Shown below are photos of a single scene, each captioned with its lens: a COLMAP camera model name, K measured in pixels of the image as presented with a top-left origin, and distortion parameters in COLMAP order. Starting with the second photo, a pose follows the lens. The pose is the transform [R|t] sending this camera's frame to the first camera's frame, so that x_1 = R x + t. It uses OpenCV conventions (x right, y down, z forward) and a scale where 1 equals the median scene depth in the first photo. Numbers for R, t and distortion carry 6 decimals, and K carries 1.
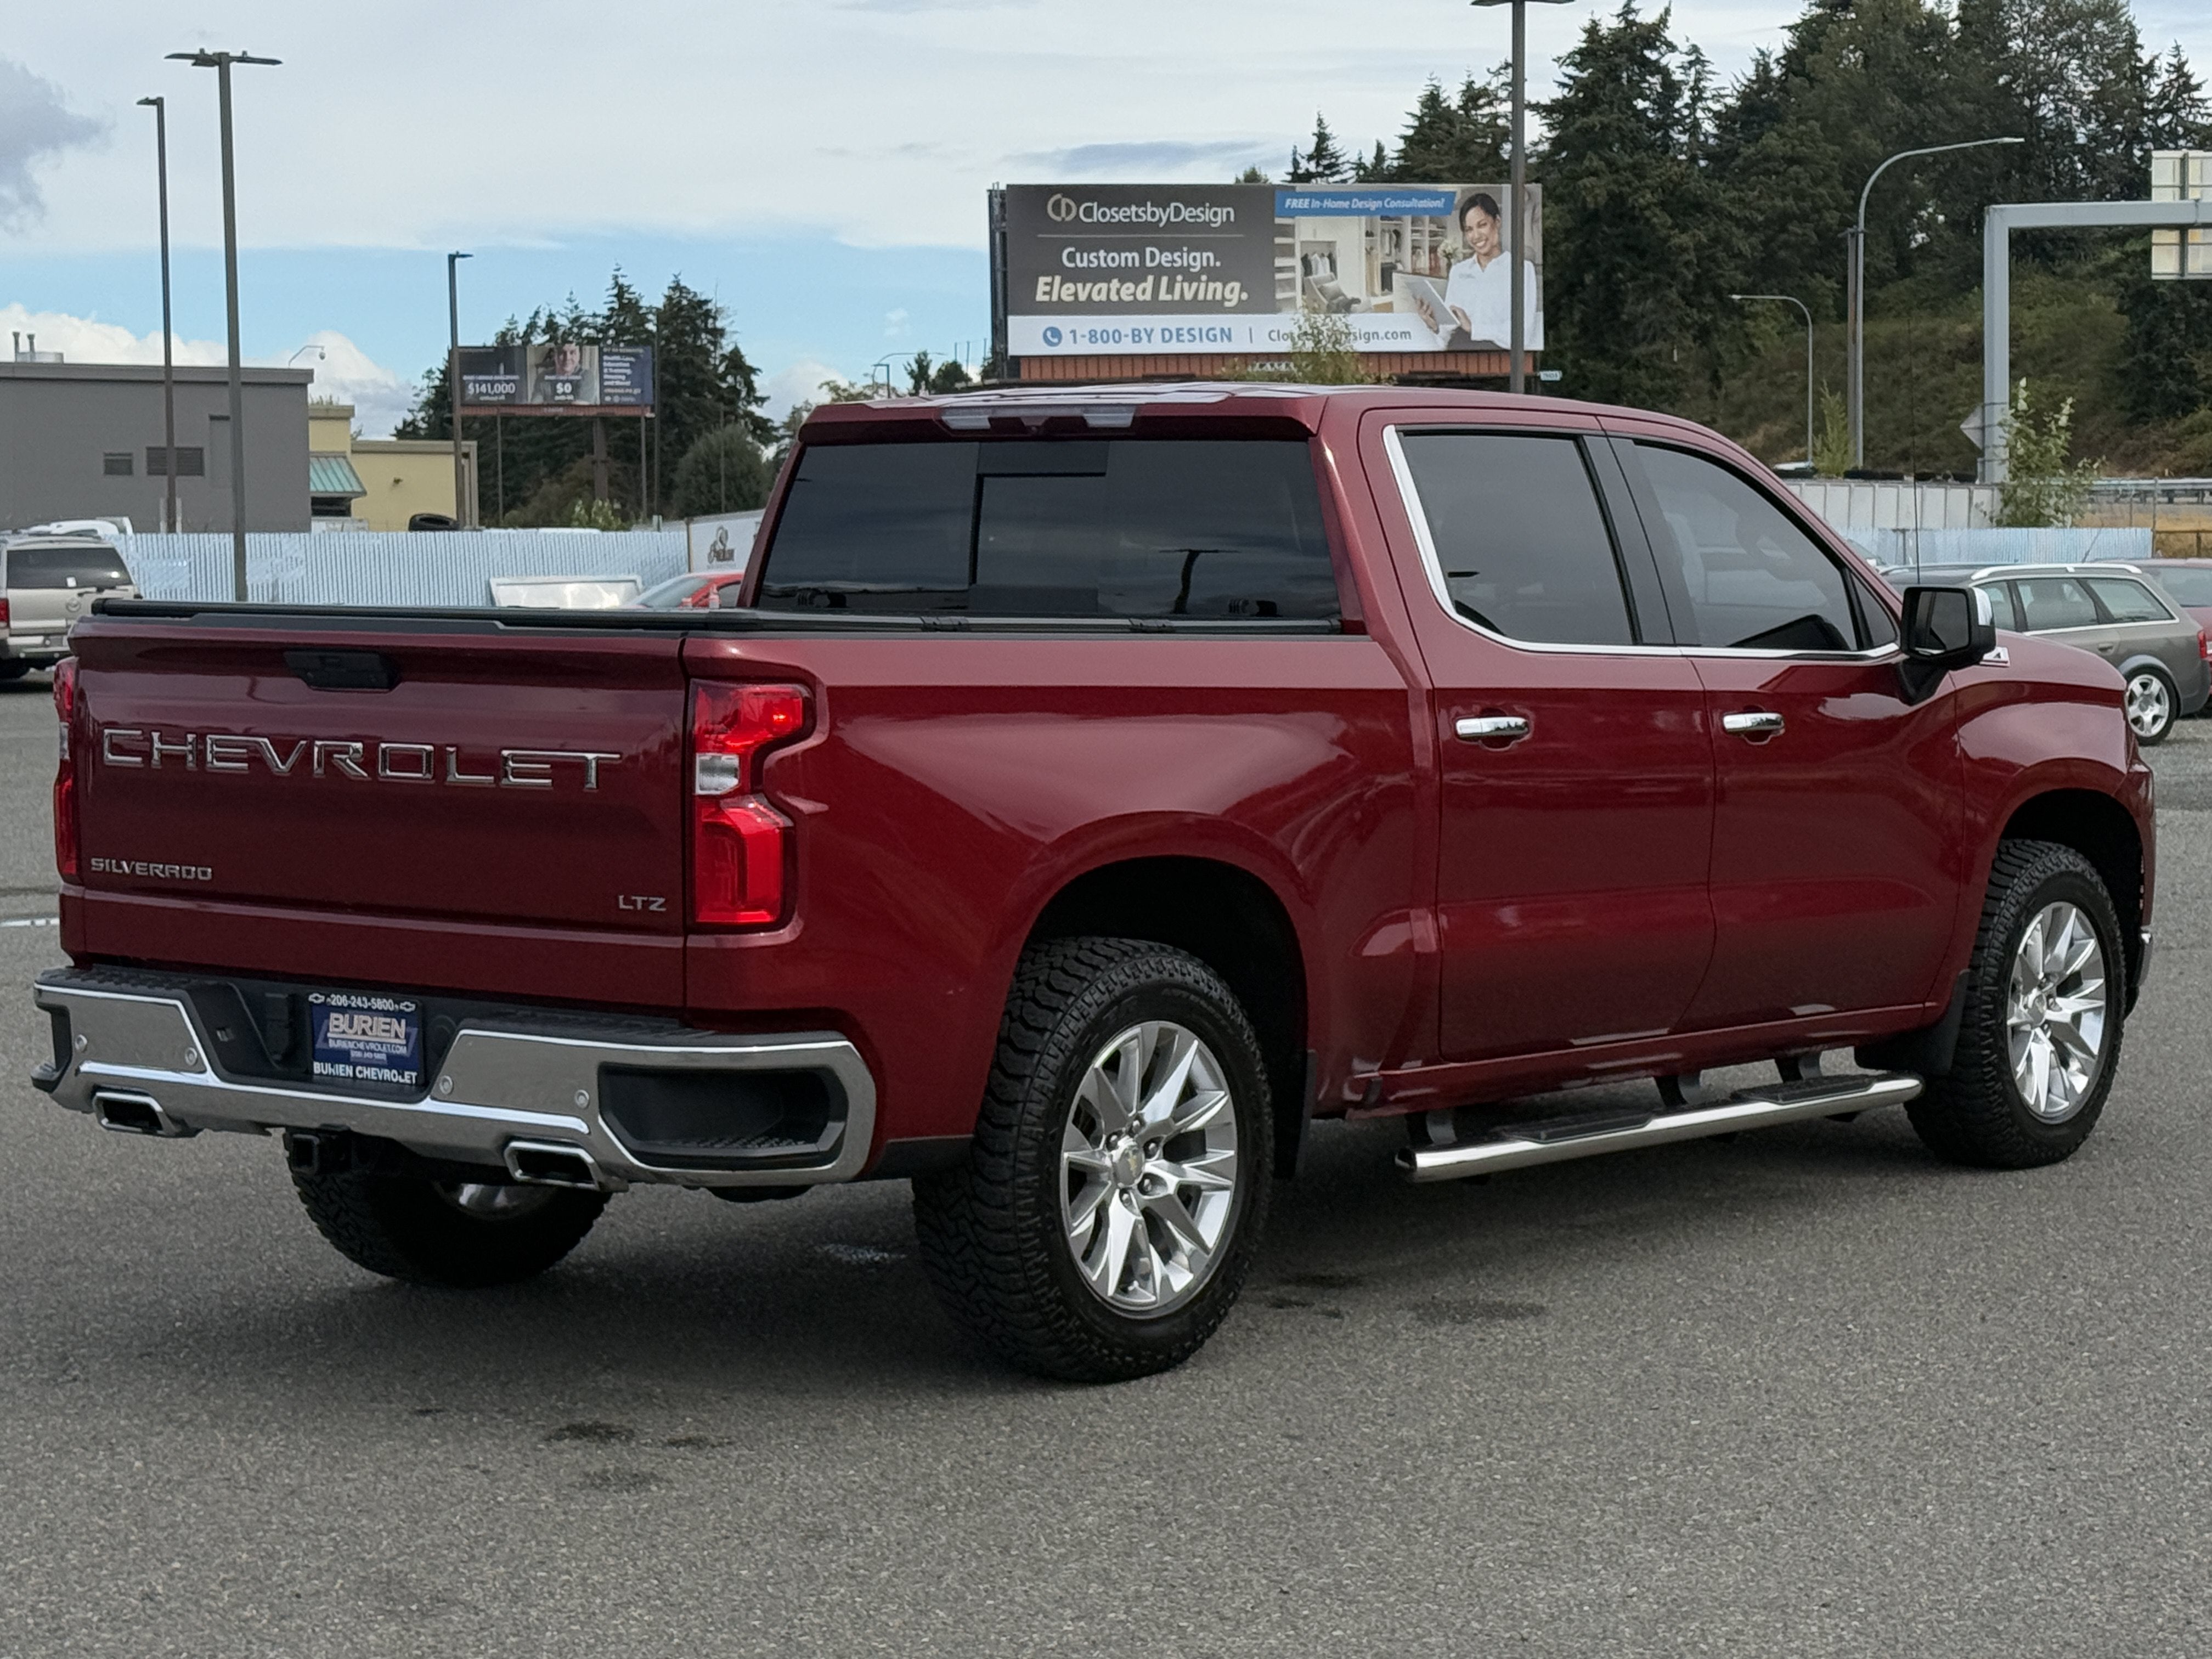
lens RADIAL K [[4645.4, 0, 1013.0], [0, 4645.4, 833.4], [0, 0, 1]] dist [0.110815, 0.339767]
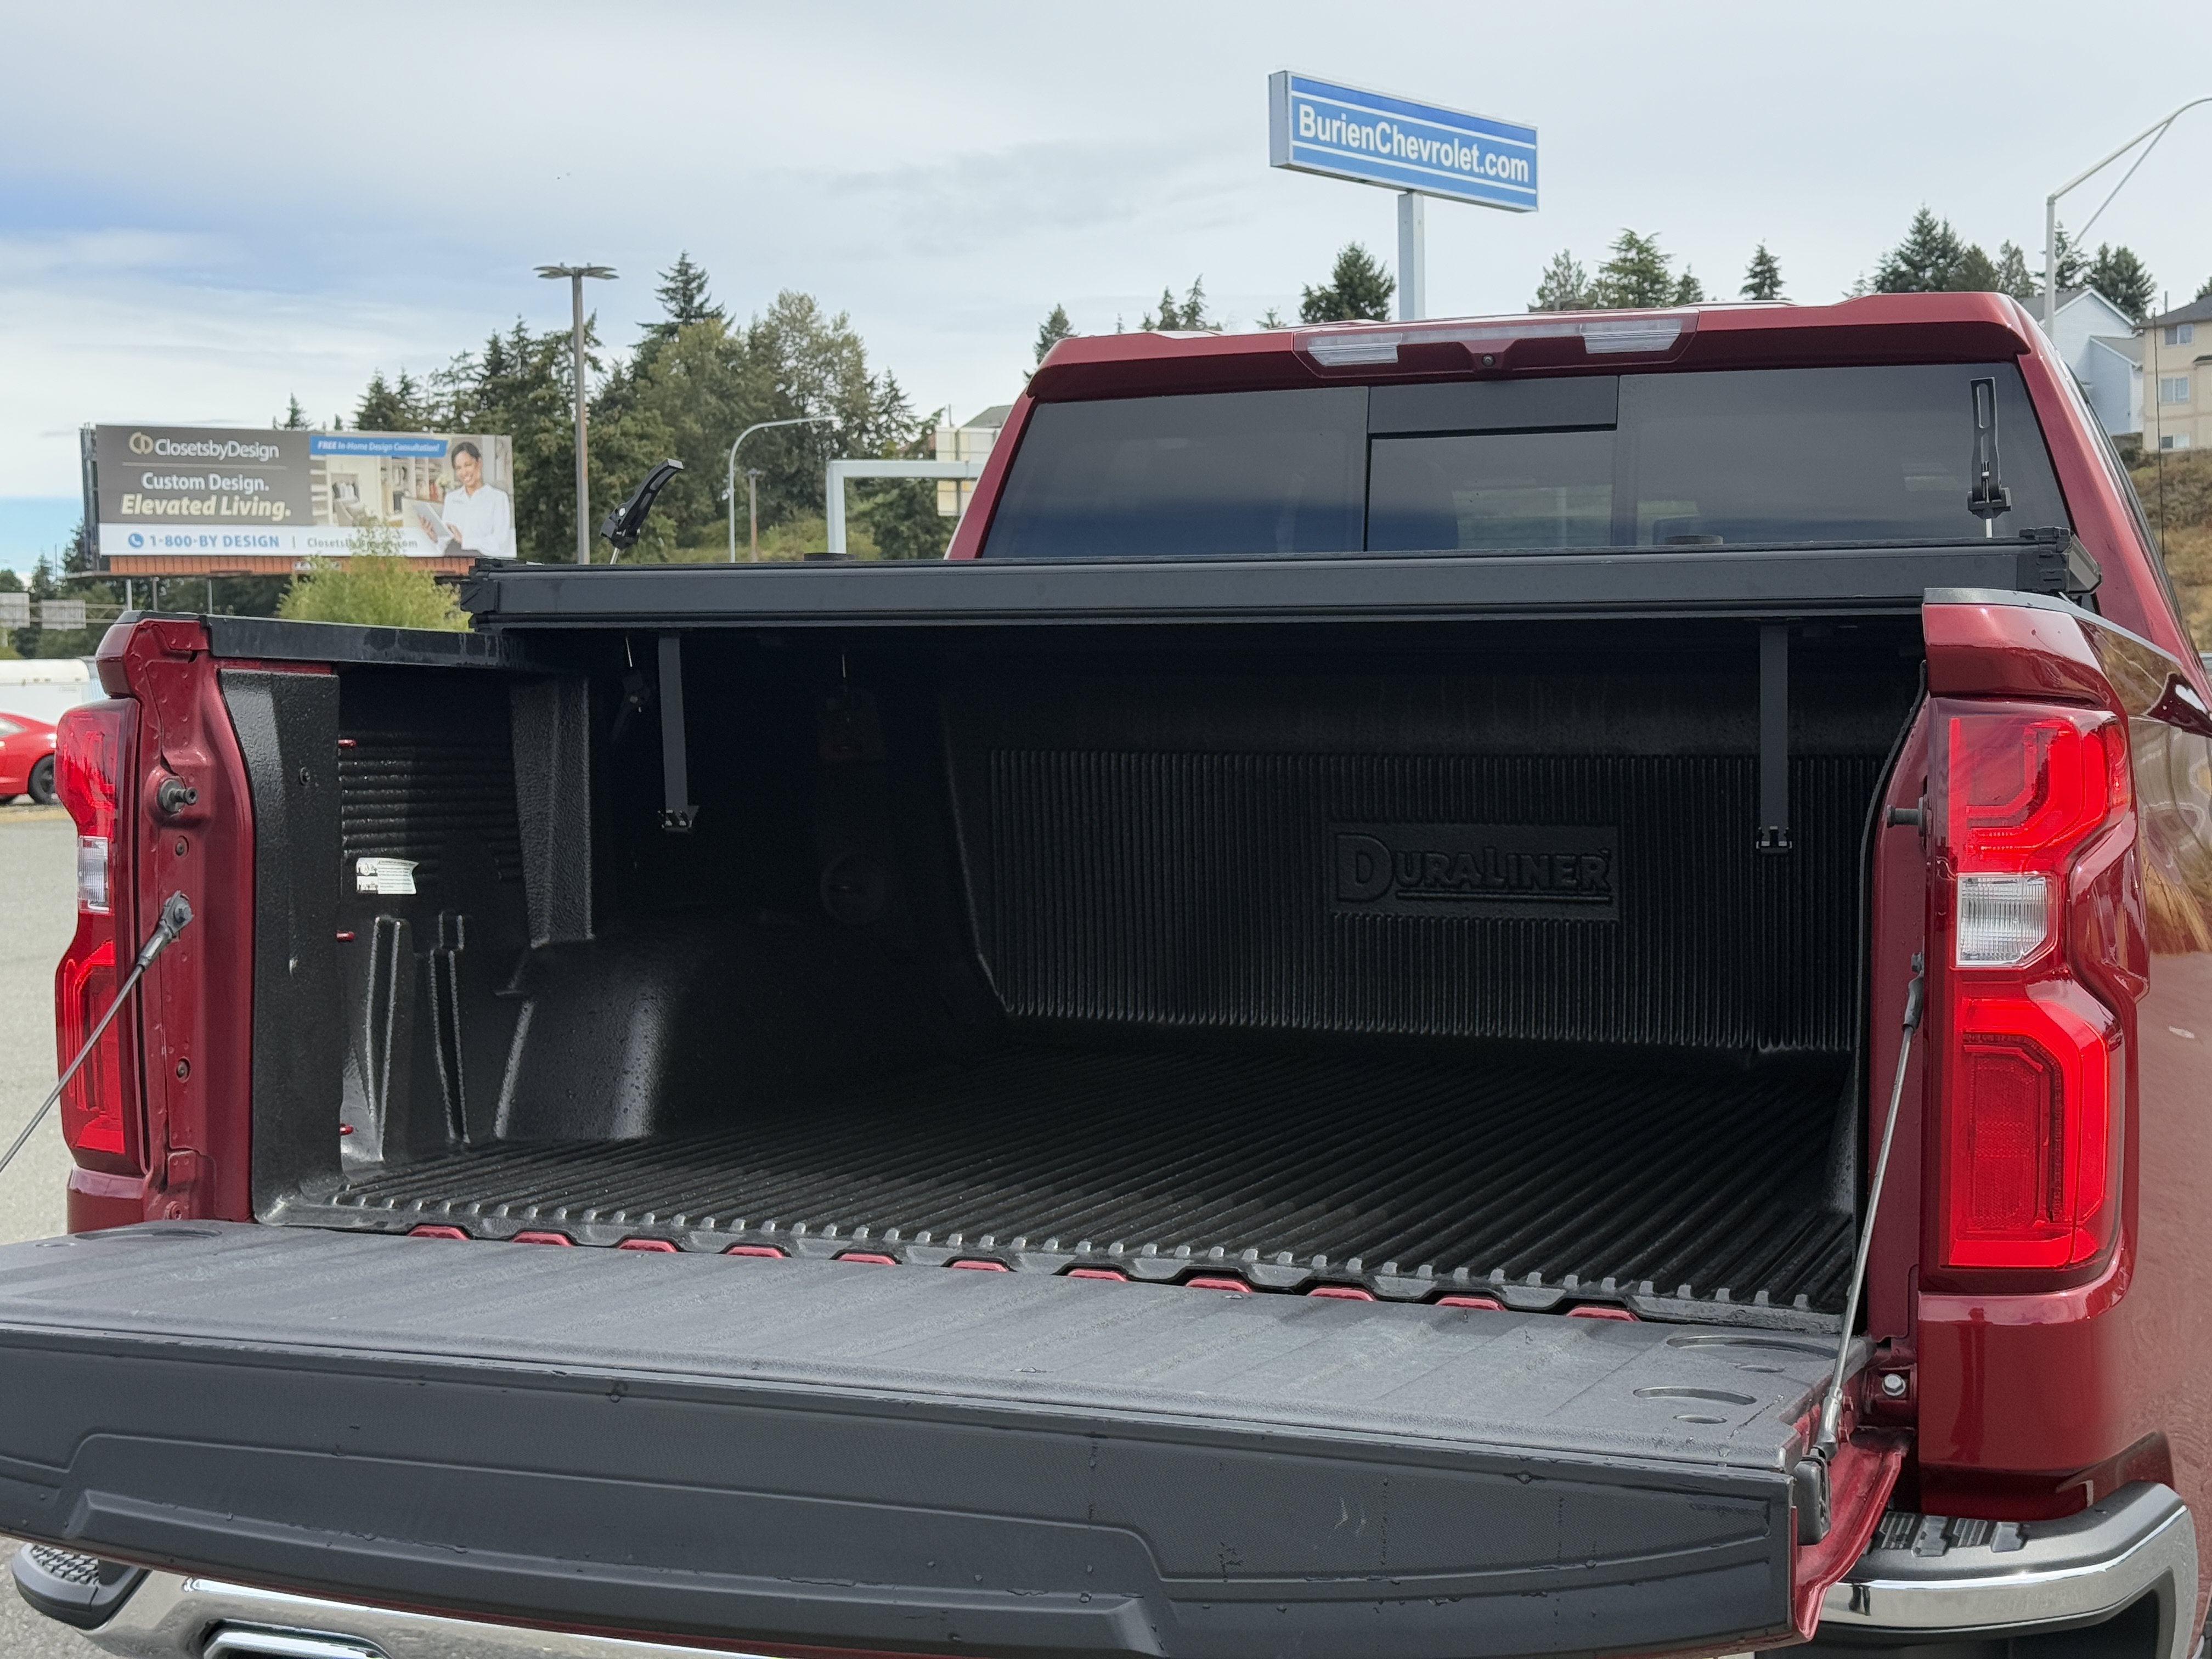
lens RADIAL K [[3122.8, 0, 1106.0], [0, 3122.8, 829.5], [0, 0, 1]] dist [0.102586, 0.016790]
pose [[0.946261, -0.018183, 0.322893, -0.021779], [0.025529, 0.999502, -0.018531, -0.001655], [-0.322396, 0.025779, 0.946254, 0.069622]]
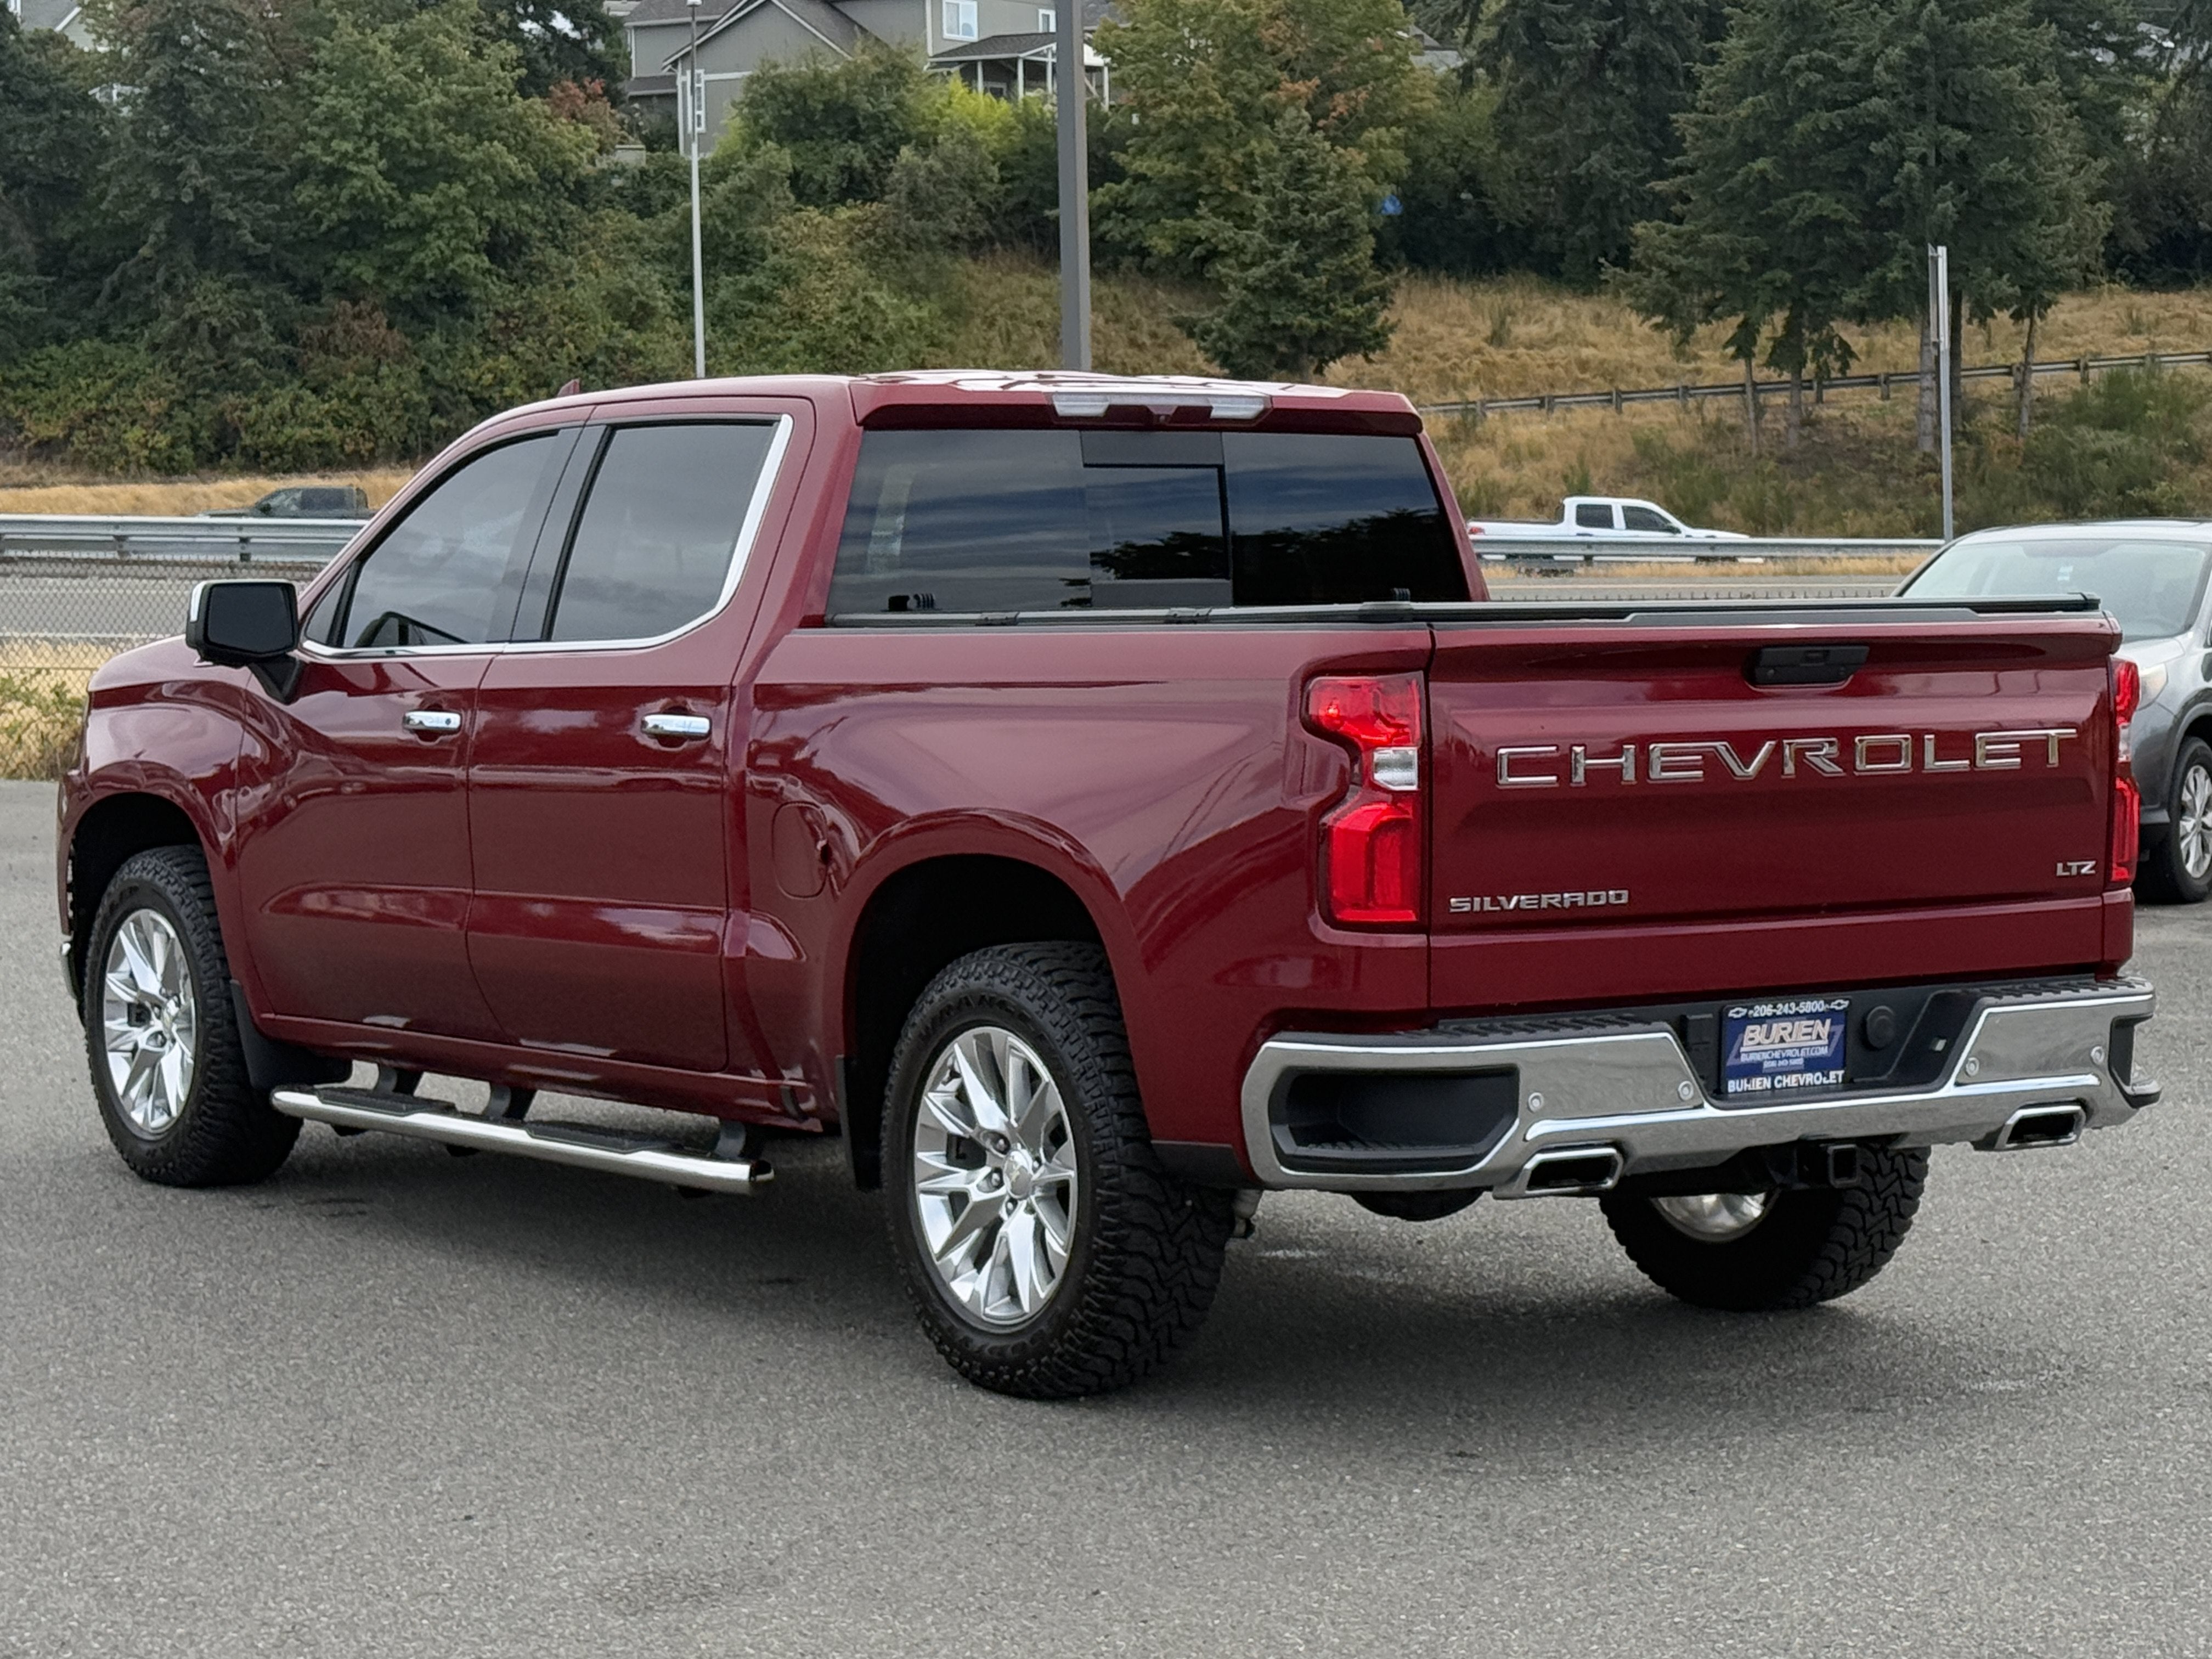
lens RADIAL K [[5030.4, 0, 1106.0], [0, 5030.4, 829.5], [0, 0, 1]] dist [0.106578, -0.020021]
pose [[0.272694, -0.061418, 0.960138, -0.117022], [0.066175, 0.996794, 0.044968, -0.005676], [-0.959822, 0.051274, 0.275884, 0.083598]]
